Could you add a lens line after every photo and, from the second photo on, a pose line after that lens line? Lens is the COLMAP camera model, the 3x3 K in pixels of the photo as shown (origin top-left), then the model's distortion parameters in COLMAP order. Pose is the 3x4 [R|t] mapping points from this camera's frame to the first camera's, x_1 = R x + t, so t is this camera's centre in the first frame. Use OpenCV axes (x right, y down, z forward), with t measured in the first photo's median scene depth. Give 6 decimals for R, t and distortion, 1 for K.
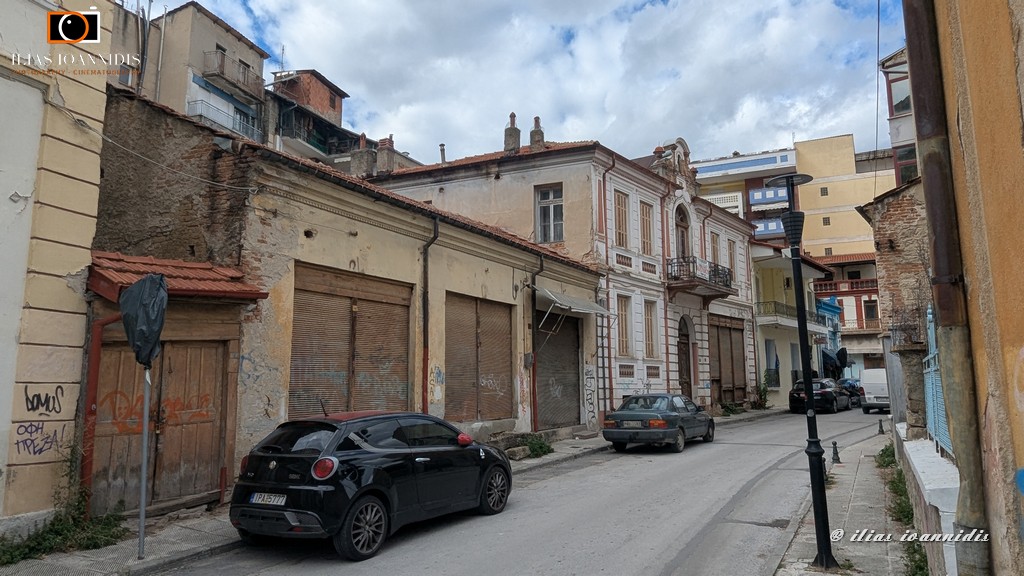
lens RADIAL K [[667.7, 0, 516.7], [0, 667.7, 286.9], [0, 0, 1]] dist [0.003962, -0.000430]
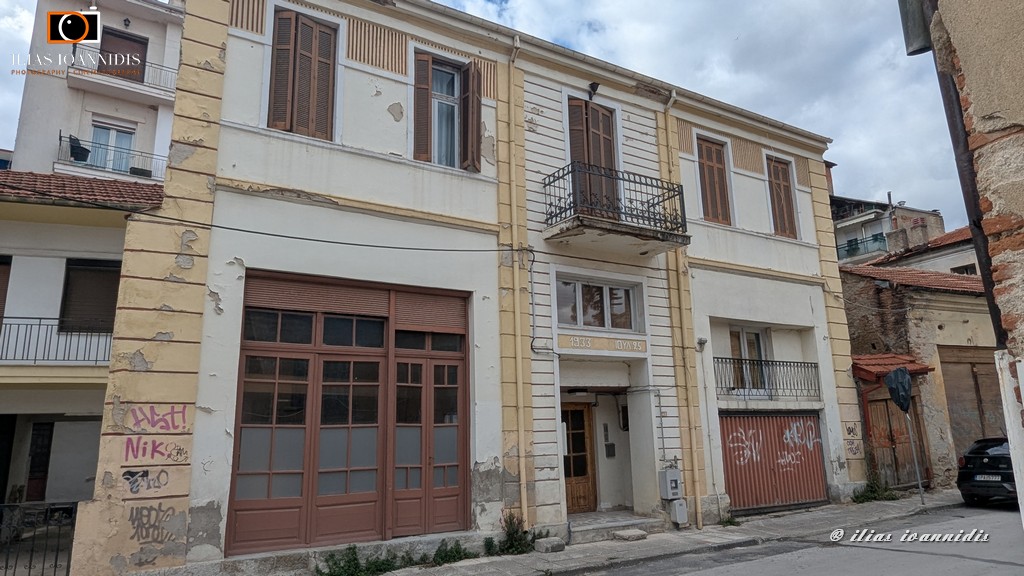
lens RADIAL K [[667.7, 0, 516.7], [0, 667.7, 286.9], [0, 0, 1]] dist [0.003962, -0.000430]
pose [[0.784789, -0.152646, -0.600670, -0.064243], [0.113540, 0.988202, -0.102786, -0.063627], [0.609274, 0.012465, 0.792862, -0.467378]]
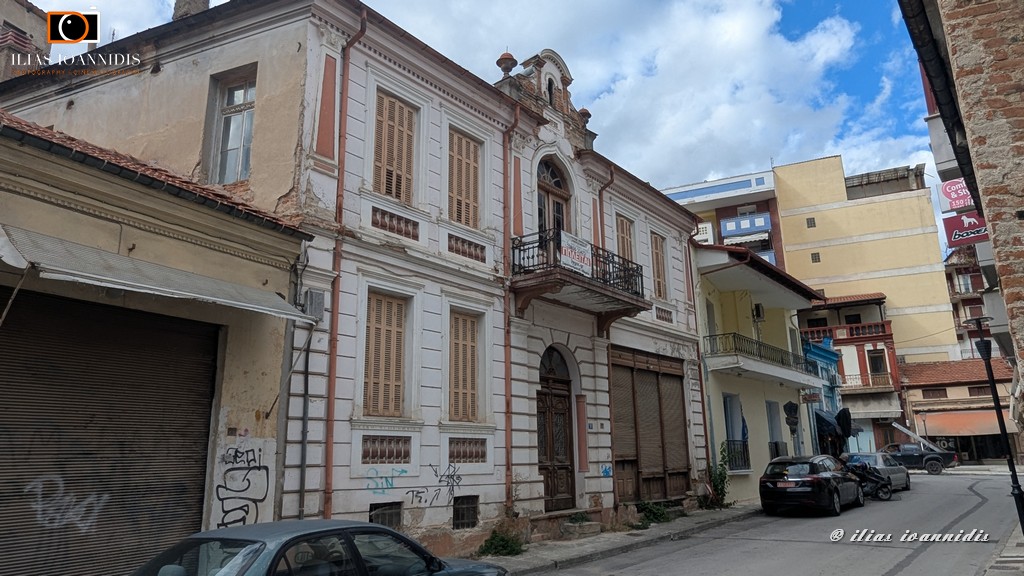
lens RADIAL K [[667.7, 0, 516.7], [0, 667.7, 286.9], [0, 0, 1]] dist [0.003962, -0.000430]
pose [[0.999940, -0.010022, 0.004356, 0.258859], [0.010426, 0.994357, -0.105572, 0.063696], [-0.003274, 0.105611, 0.994402, 0.527498]]
